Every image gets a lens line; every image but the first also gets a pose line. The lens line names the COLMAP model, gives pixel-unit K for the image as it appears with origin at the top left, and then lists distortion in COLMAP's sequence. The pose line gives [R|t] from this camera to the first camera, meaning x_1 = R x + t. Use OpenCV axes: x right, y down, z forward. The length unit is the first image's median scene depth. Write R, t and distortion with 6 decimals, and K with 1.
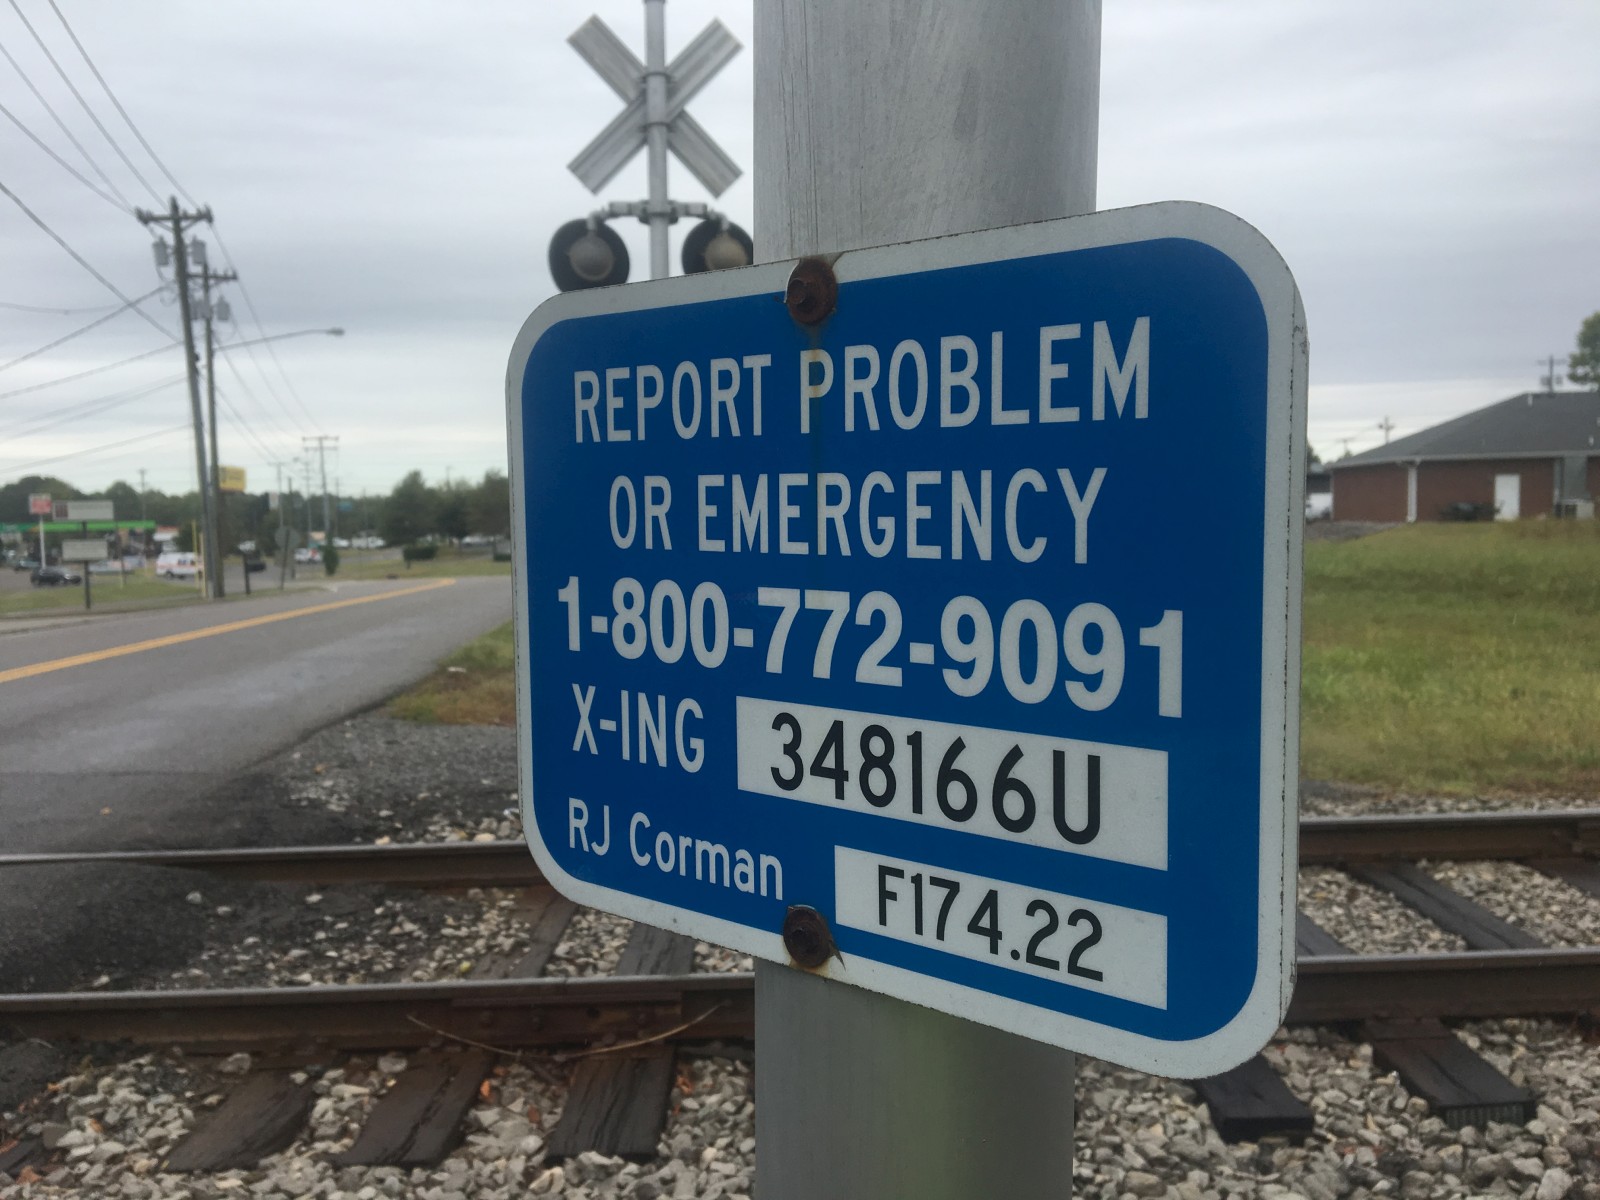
lens RADIAL K [[1365.7, 0, 769.8], [0, 1365.7, 583.4], [0, 0, 1]] dist [0.108051, -0.200390]
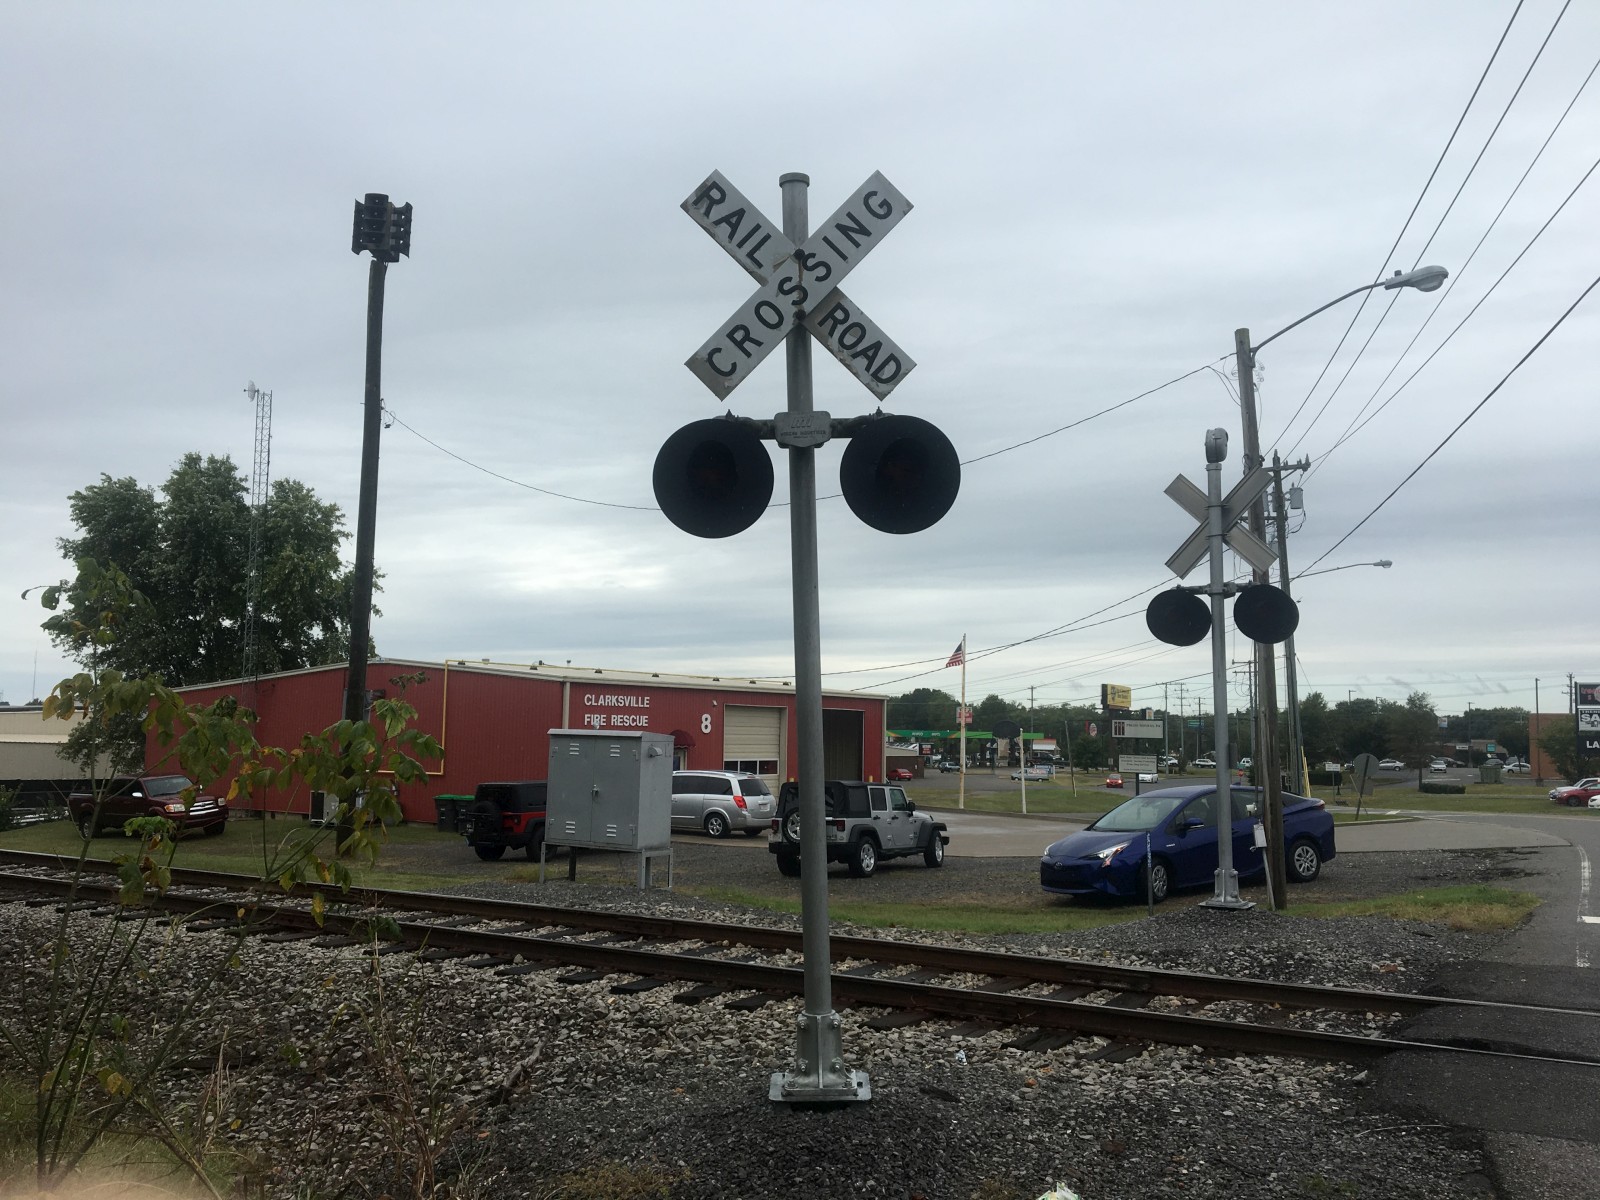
lens RADIAL K [[1333.4, 0, 767.7], [0, 1333.4, 606.6], [0, 0, 1]] dist [0.098292, -0.172889]
pose [[0.835938, -0.013266, -0.548664, -0.161952], [-0.064789, 0.990332, -0.122656, 0.002583], [0.544987, 0.138080, 0.826997, -0.083661]]
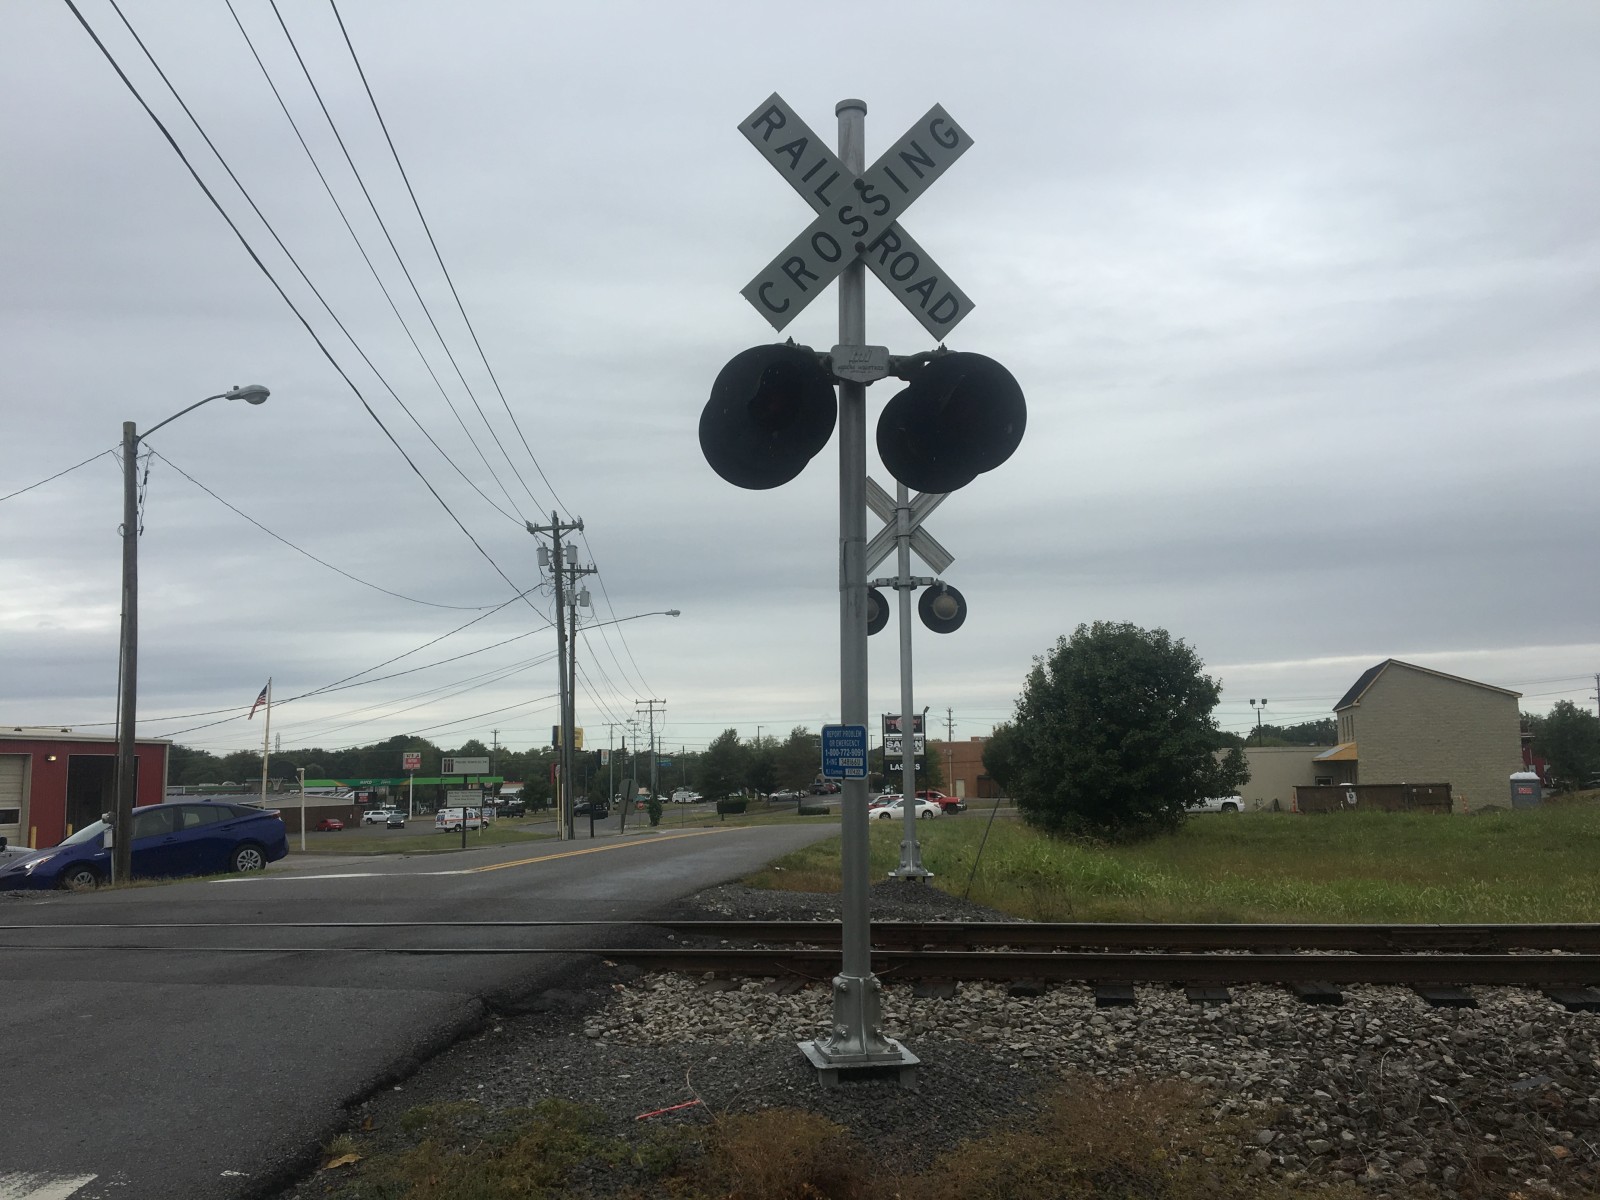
lens RADIAL K [[1339.6, 0, 784.9], [0, 1339.6, 598.9], [0, 0, 1]] dist [0.105184, -0.183451]
pose [[0.978312, -0.020488, -0.206120, 0.017712], [-0.016462, 0.984258, -0.175969, 0.007022], [0.206480, 0.175546, 0.962574, -0.096123]]
